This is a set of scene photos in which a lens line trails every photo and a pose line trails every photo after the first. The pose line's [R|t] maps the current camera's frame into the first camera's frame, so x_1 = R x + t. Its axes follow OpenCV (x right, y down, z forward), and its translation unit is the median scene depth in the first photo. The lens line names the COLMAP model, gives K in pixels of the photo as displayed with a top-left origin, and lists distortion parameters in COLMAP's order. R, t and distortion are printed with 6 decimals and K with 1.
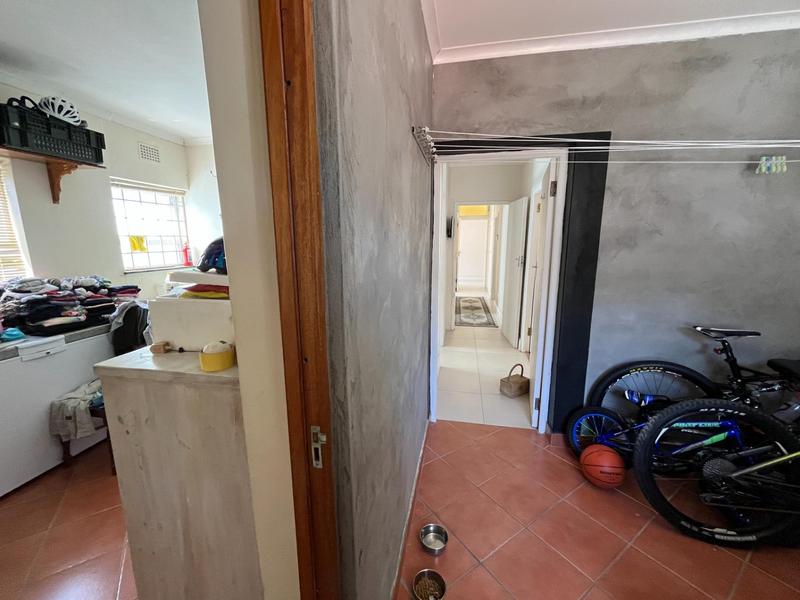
lens RADIAL K [[324.2, 0, 402.4], [0, 324.2, 299.7], [0, 0, 1]] dist [-0.003818, 0.000010]
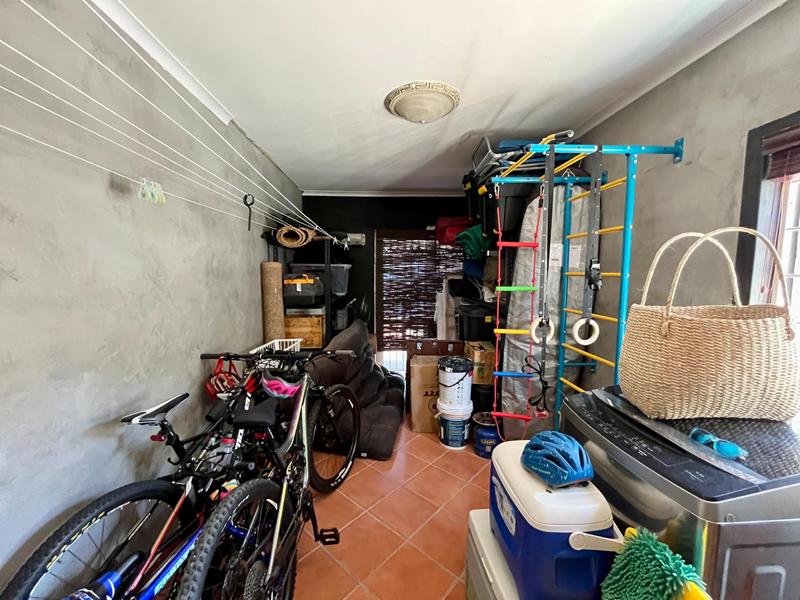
lens RADIAL K [[324.2, 0, 396.6], [0, 324.2, 299.8], [0, 0, 1]] dist [-0.003818, 0.000010]
pose [[-0.227192, -0.092650, 0.969433, 0.182575], [0.175160, 0.975342, 0.134265, -0.138148], [-0.957968, 0.200310, -0.205361, 0.558093]]
